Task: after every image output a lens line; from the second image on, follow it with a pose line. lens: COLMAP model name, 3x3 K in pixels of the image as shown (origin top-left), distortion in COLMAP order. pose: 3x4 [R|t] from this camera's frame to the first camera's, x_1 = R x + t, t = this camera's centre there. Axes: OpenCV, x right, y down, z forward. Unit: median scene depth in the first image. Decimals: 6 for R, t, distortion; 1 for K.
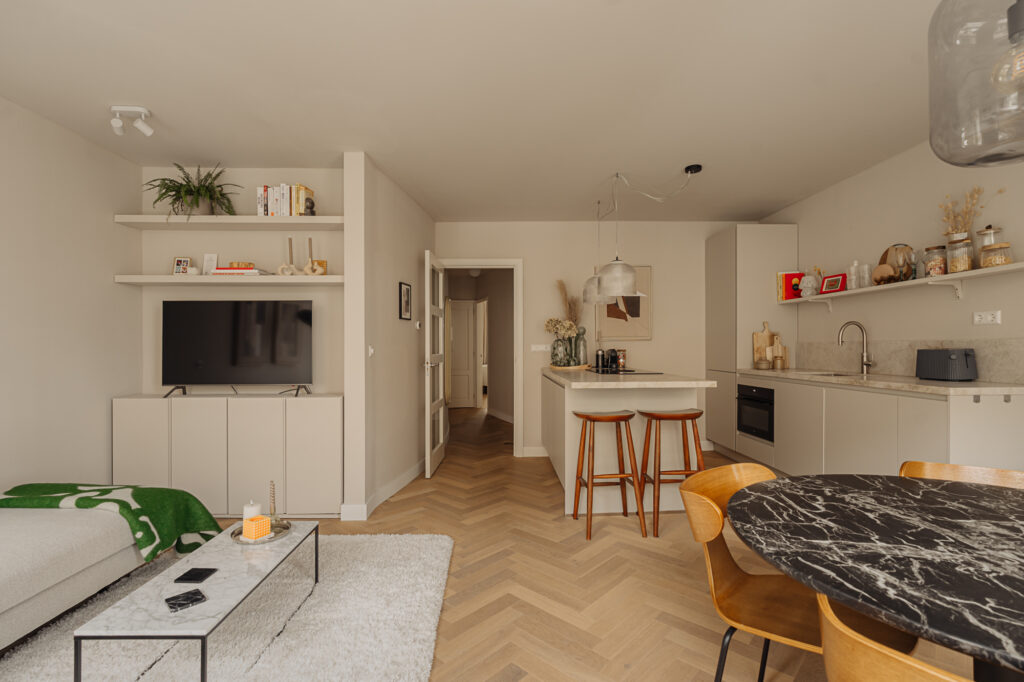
lens RADIAL K [[461.4, 0, 508.2], [0, 461.4, 354.6], [0, 0, 1]] dist [-0.001434, 0.000530]
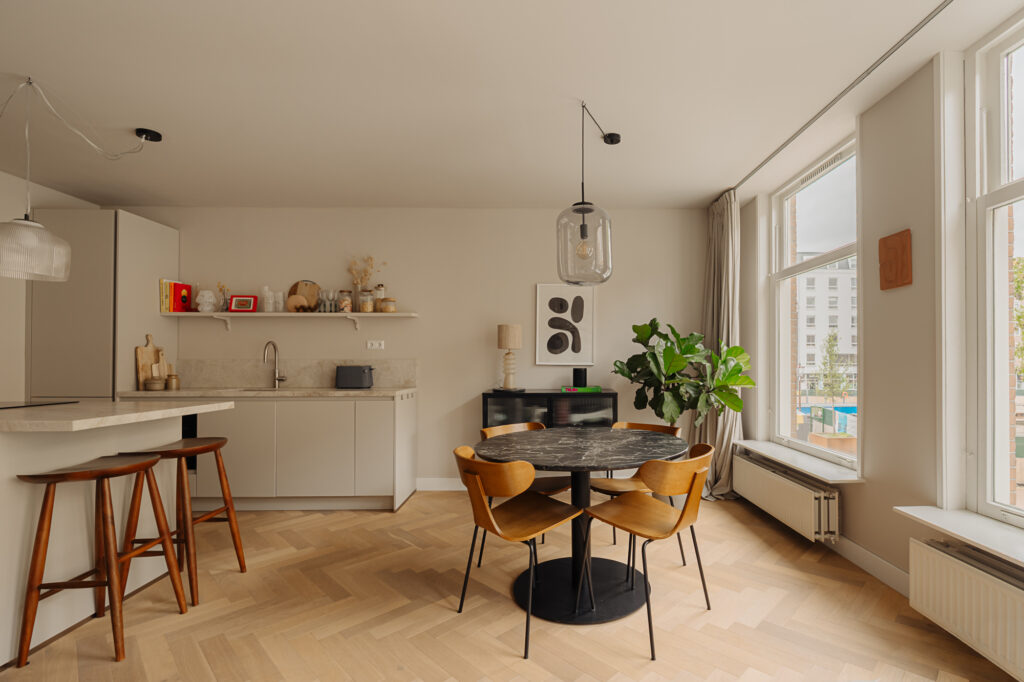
lens RADIAL K [[481.5, 0, 557.3], [0, 481.5, 368.7], [0, 0, 1]] dist [0.000856, 0.000383]
pose [[0.002977, -0.004816, 0.999984, -0.425842], [0.018826, 0.999811, 0.004759, 0.001475], [-0.999818, 0.018811, 0.003068, 0.327025]]
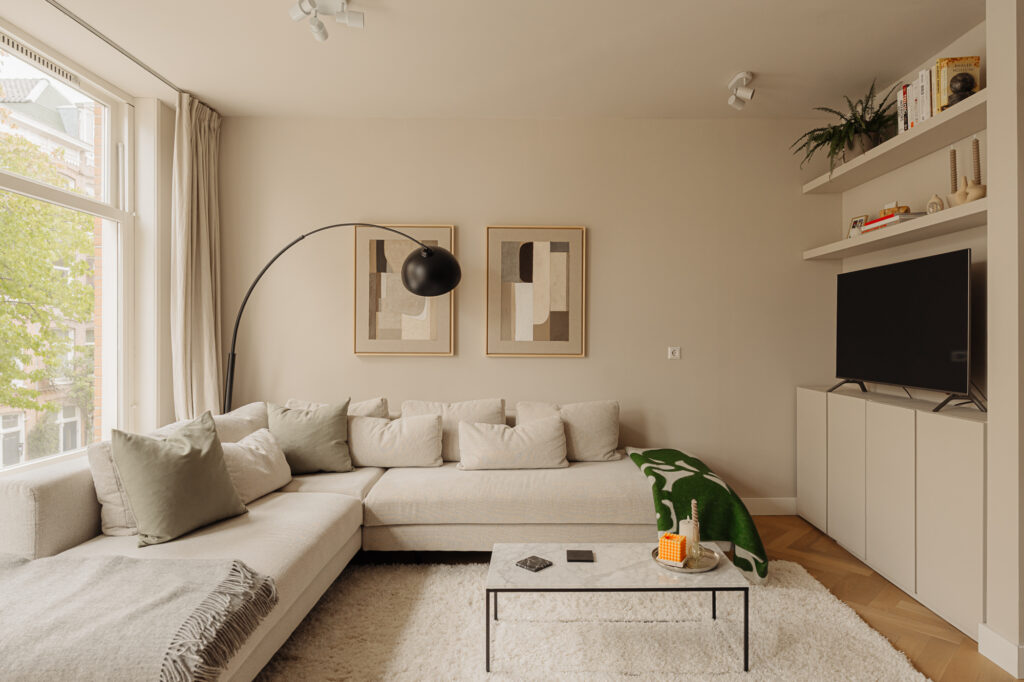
lens RADIAL K [[593.6, 0, 538.7], [0, 593.6, 336.5], [0, 0, 1]] dist [0.004181, 0.000286]
pose [[-0.015457, 0.006811, -0.999857, 0.323152], [-0.018870, 0.999797, 0.007102, -0.002242], [0.999702, 0.018977, -0.015325, 0.471108]]
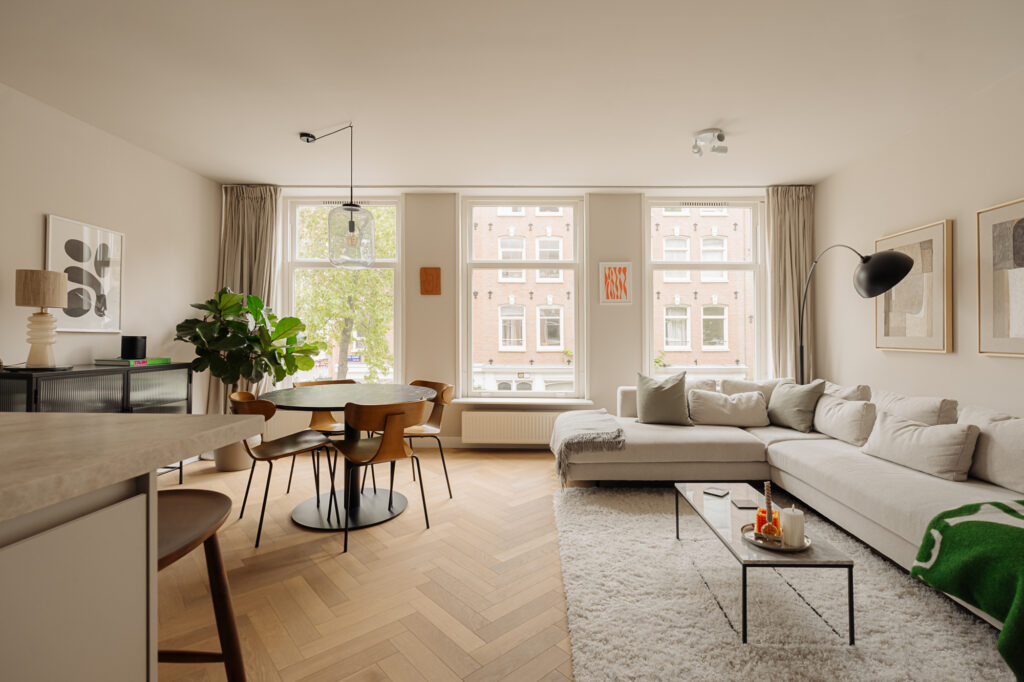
lens RADIAL K [[466.0, 0, 540.6], [0, 466.0, 332.8], [0, 0, 1]] dist [0.000592, 0.000922]
pose [[-0.999648, 0.004740, 0.026109, -0.077394], [0.005034, 0.999925, 0.011208, -0.005810], [-0.026054, 0.011336, -0.999596, 1.197335]]
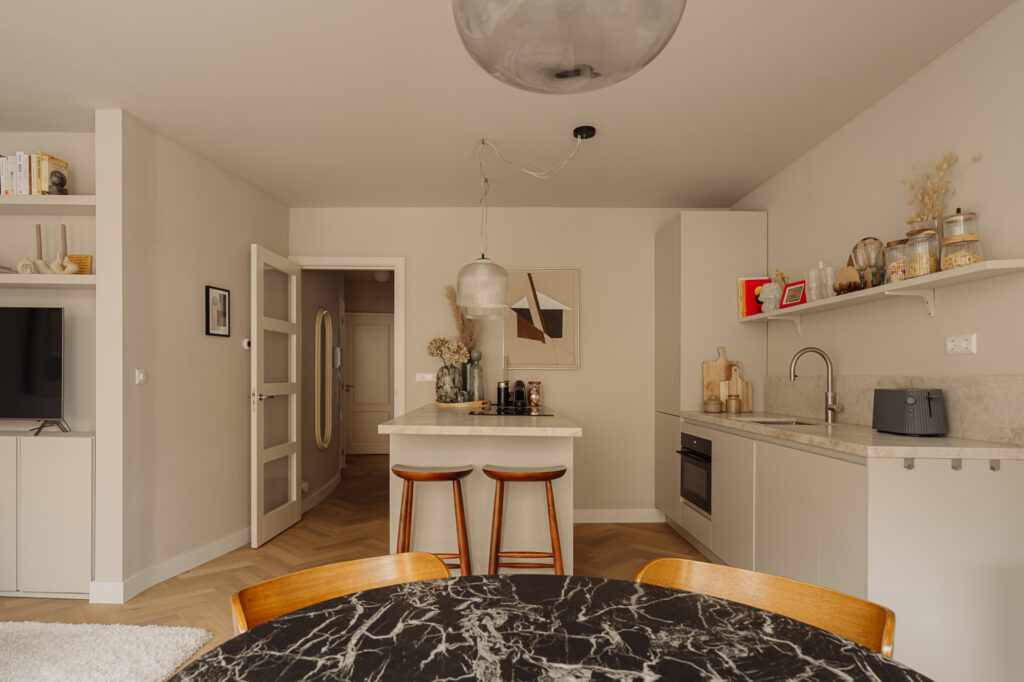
lens RADIAL K [[598.5, 0, 476.2], [0, 598.5, 383.2], [0, 0, 1]] dist [-0.000001, -0.000188]
pose [[0.998407, 0.019258, -0.053039, 0.299038], [-0.019499, 0.999802, -0.004037, -0.003867], [0.052951, 0.005065, 0.998584, 0.063002]]
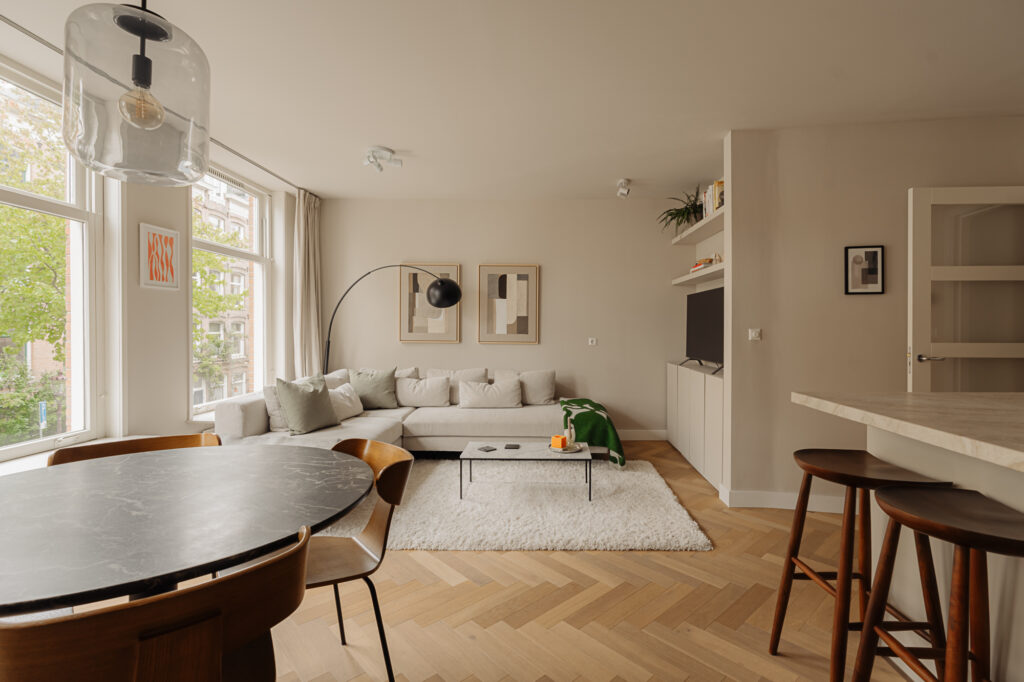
lens RADIAL K [[466.0, 0, 540.6], [0, 466.0, 332.8], [0, 0, 1]] dist [0.000592, 0.000922]
pose [[-0.038531, 0.016556, -0.999120, 0.667052], [-0.021938, 0.999608, 0.017411, -0.017769], [0.999017, 0.022590, -0.038153, 0.609260]]
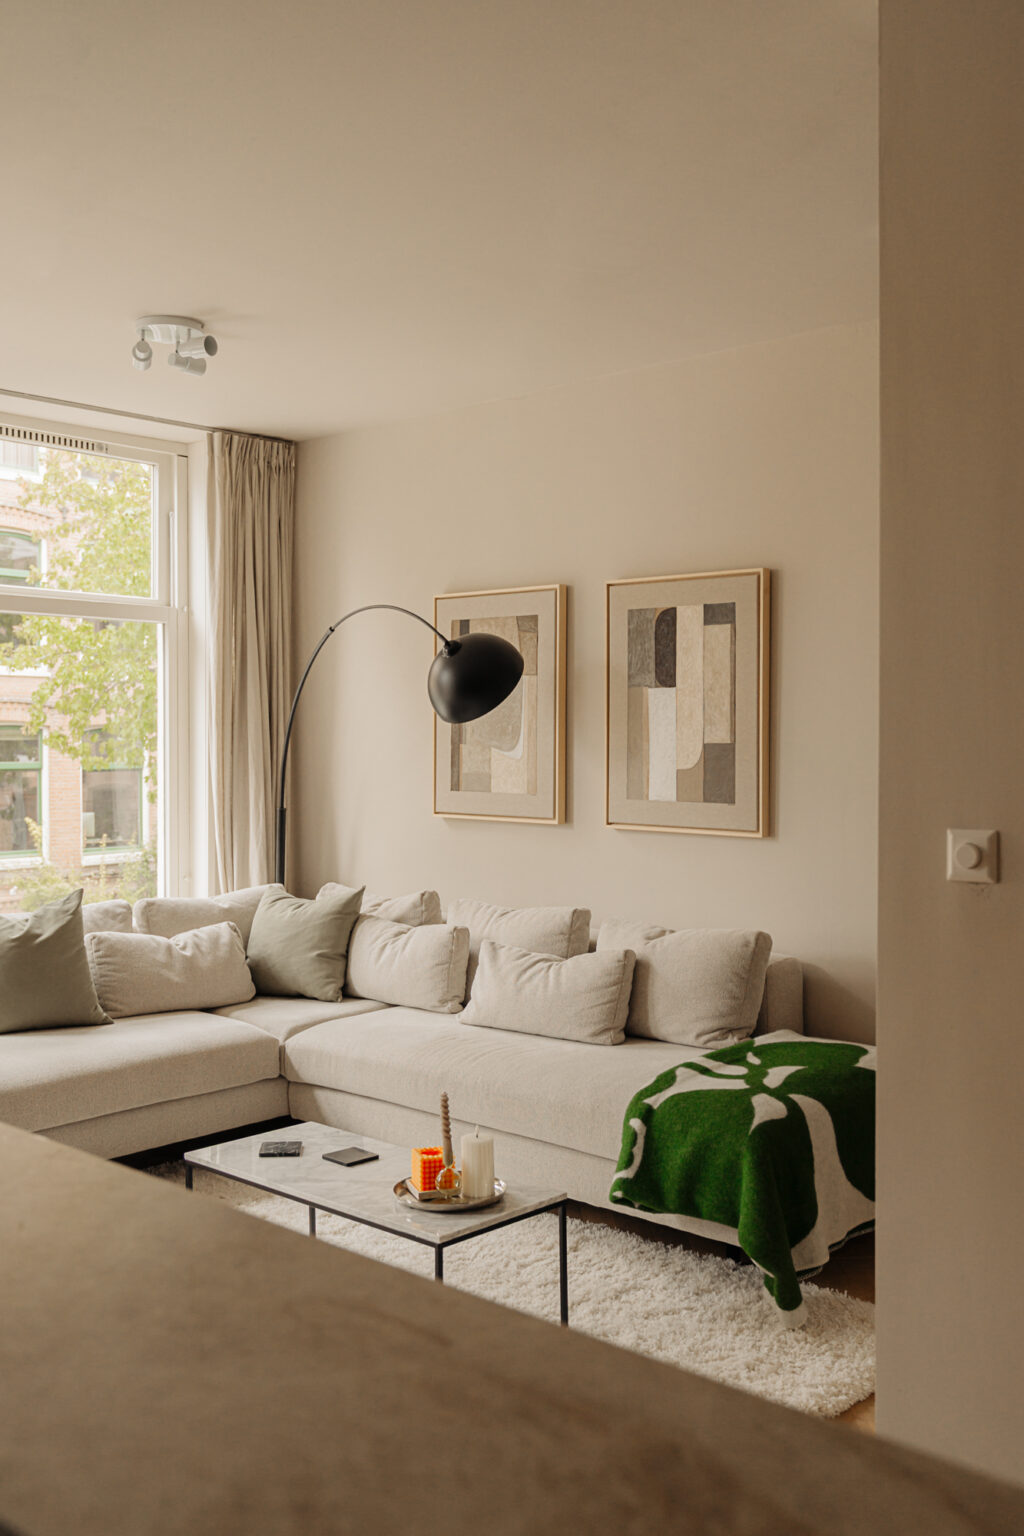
lens RADIAL K [[1460.9, 0, 512.0], [0, 1460.9, 768.0], [0, 0, 1]] dist [0.014152, 0.002456]
pose [[-0.694702, 0.019495, -0.719033, 0.321862], [-0.010573, 0.999248, 0.037307, -0.070738], [0.719220, 0.033520, -0.693974, 1.327937]]
